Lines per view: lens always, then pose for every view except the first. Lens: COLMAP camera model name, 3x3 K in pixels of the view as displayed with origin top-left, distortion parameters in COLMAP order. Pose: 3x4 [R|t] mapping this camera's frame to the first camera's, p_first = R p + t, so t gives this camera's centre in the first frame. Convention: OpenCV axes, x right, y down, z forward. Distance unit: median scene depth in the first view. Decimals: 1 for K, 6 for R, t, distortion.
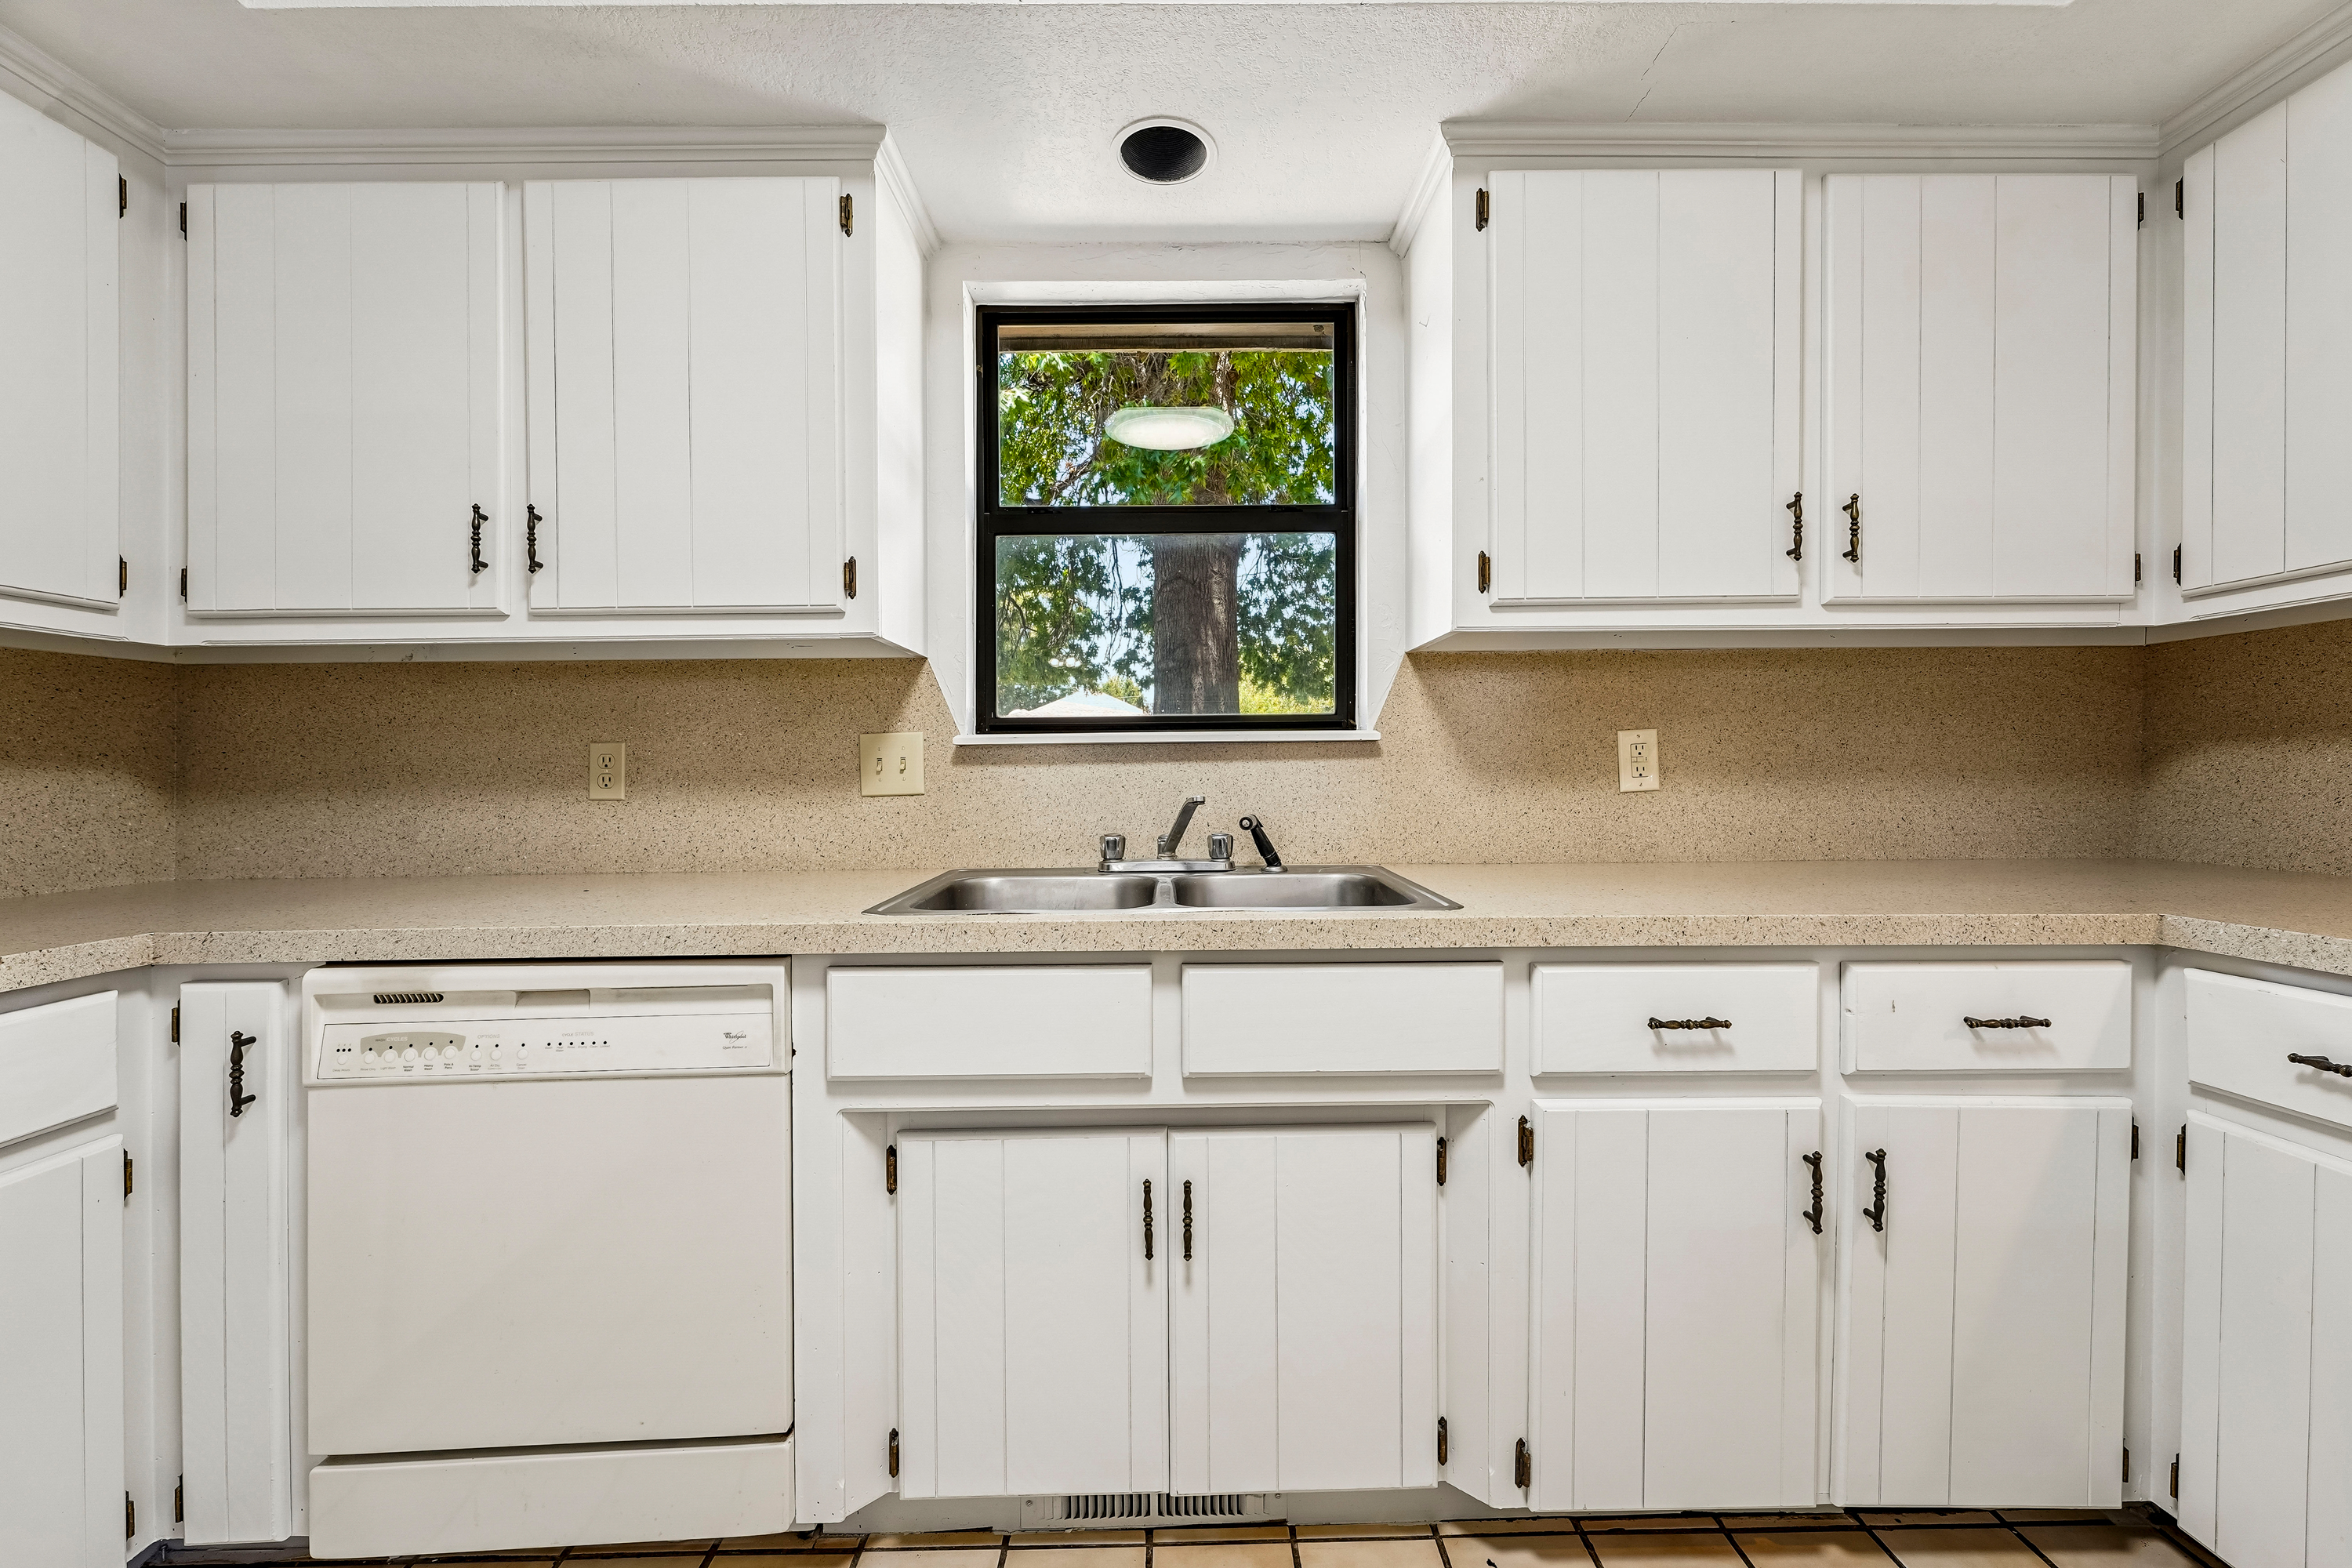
lens RADIAL K [[938.3, 0, 1179.6], [0, 938.3, 776.3], [0, 0, 1]] dist [-0.000755, -0.000324]
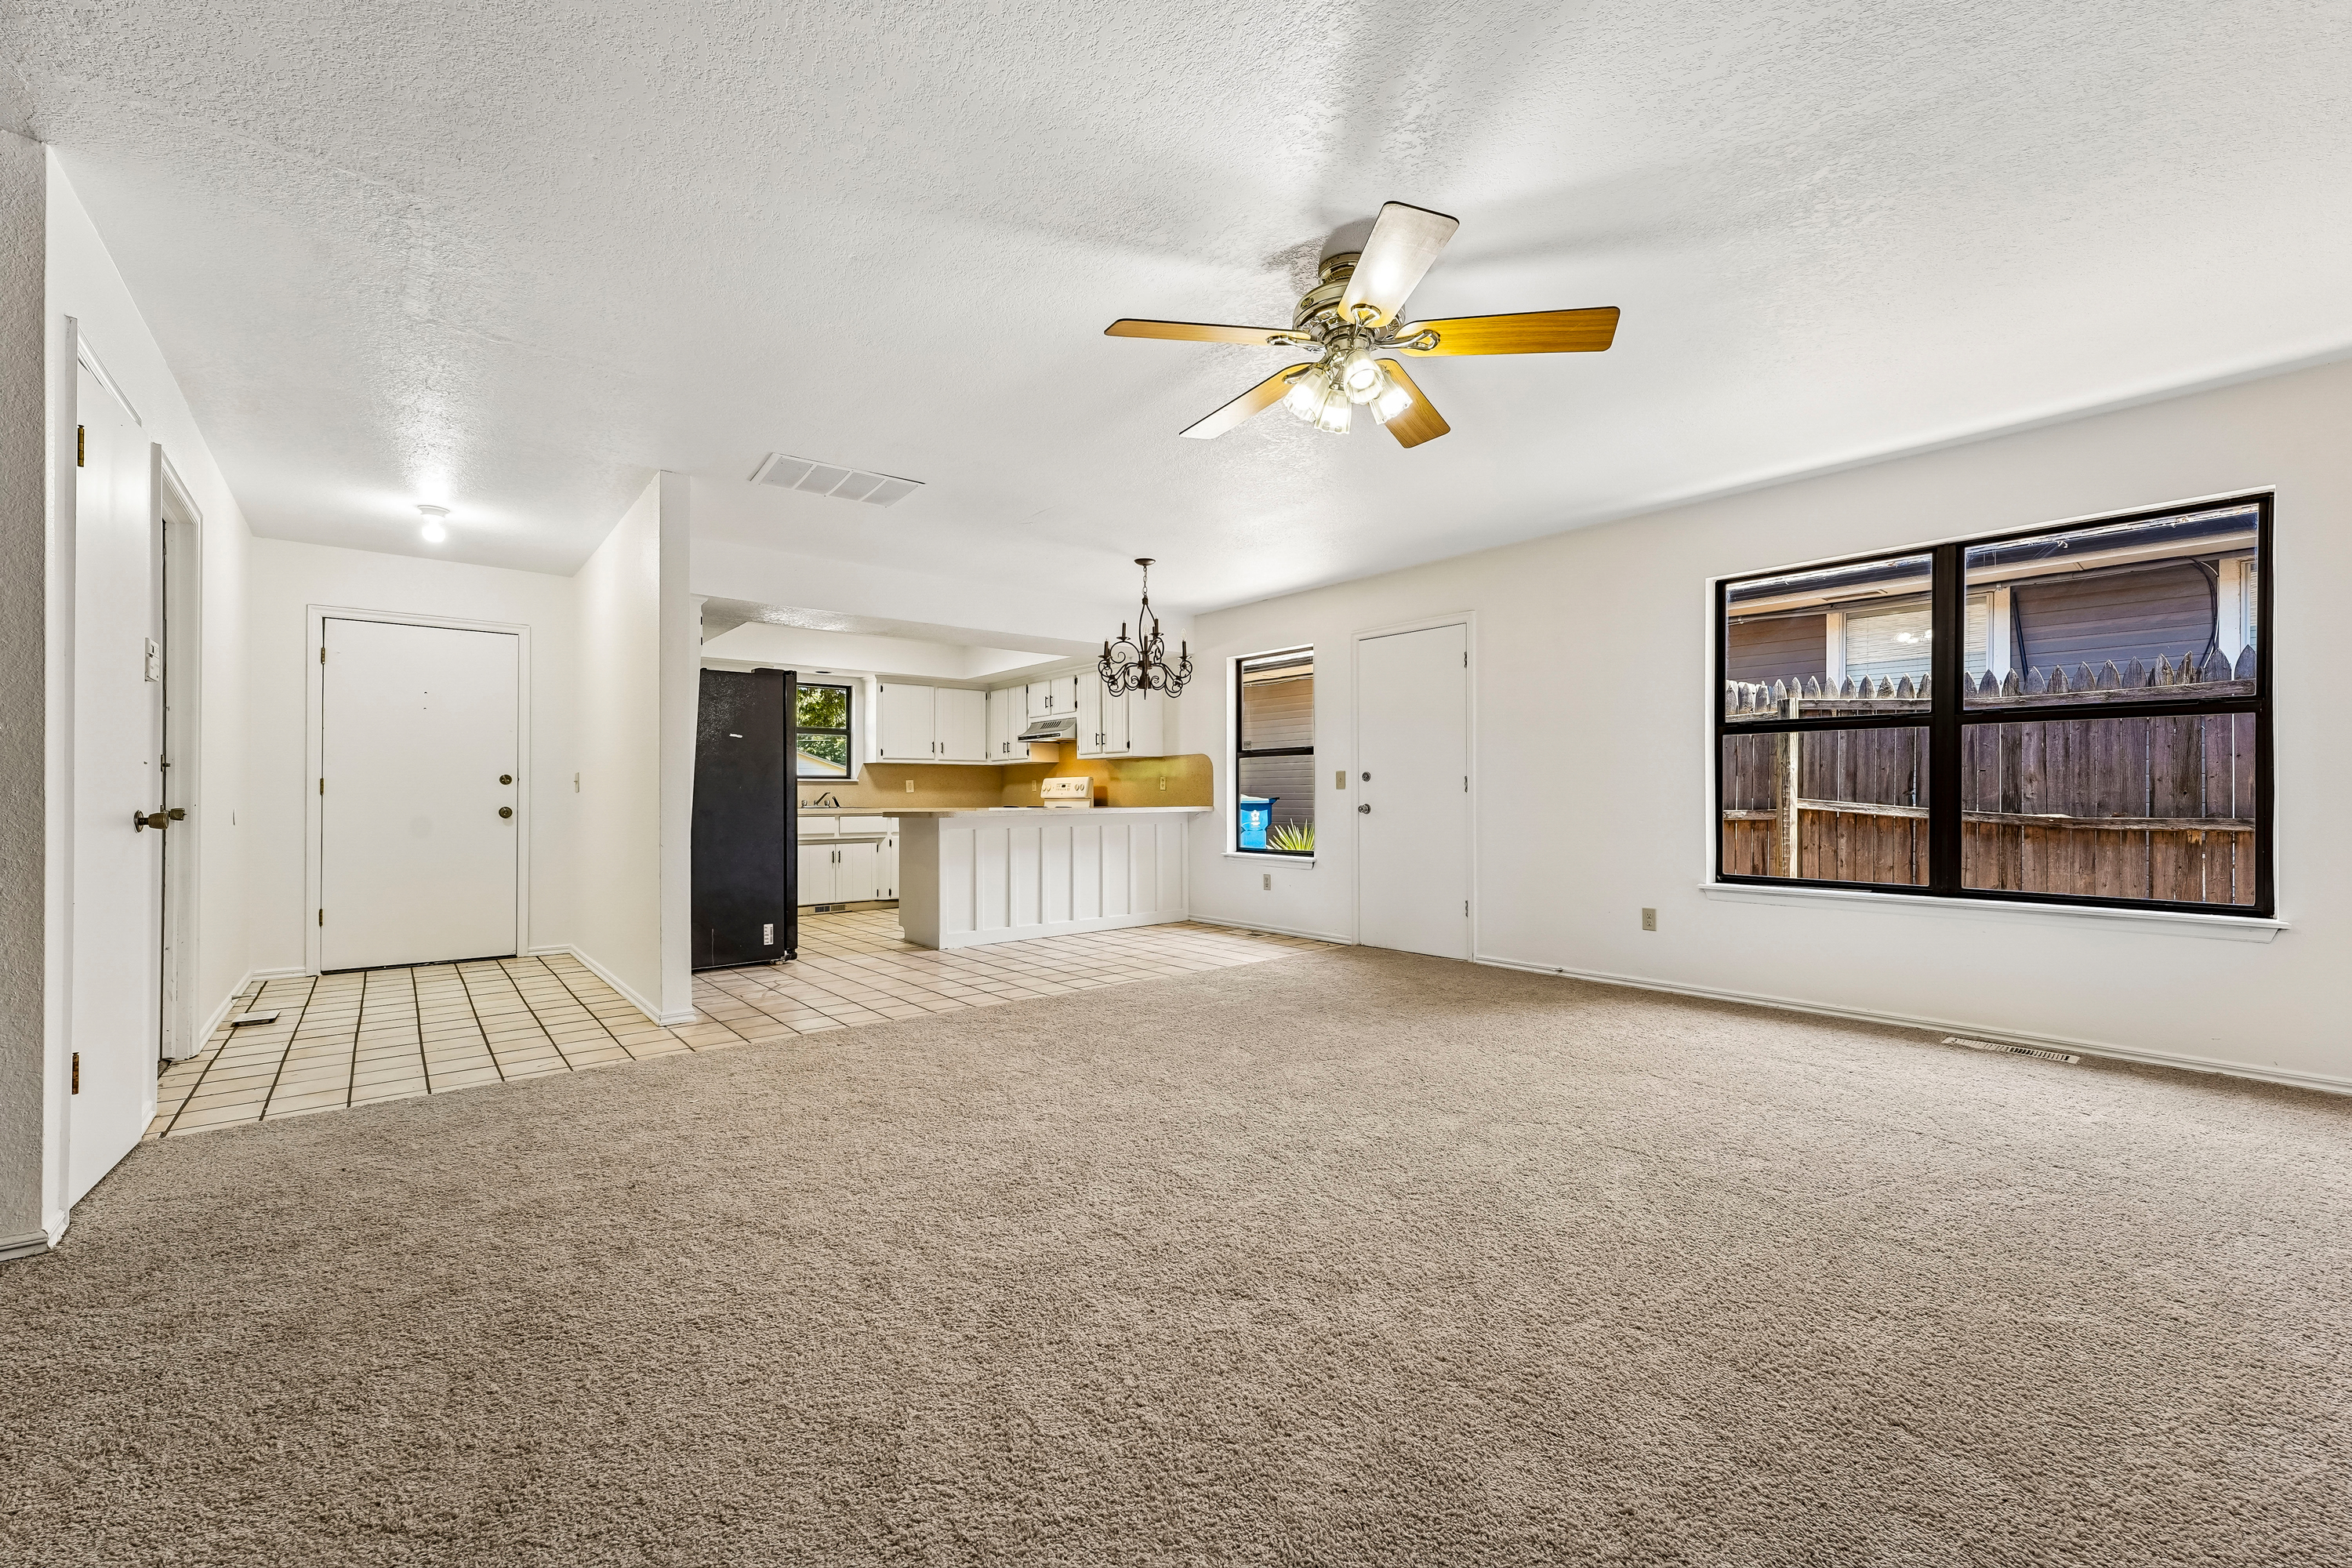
lens RADIAL K [[938.3, 0, 1180.1], [0, 938.3, 794.9], [0, 0, 1]] dist [-0.000755, -0.000324]
pose [[0.767797, 0.005364, 0.640671, -1.754784], [0.001741, 0.999944, -0.010459, 0.090826], [-0.640691, 0.009146, 0.767744, -4.110051]]
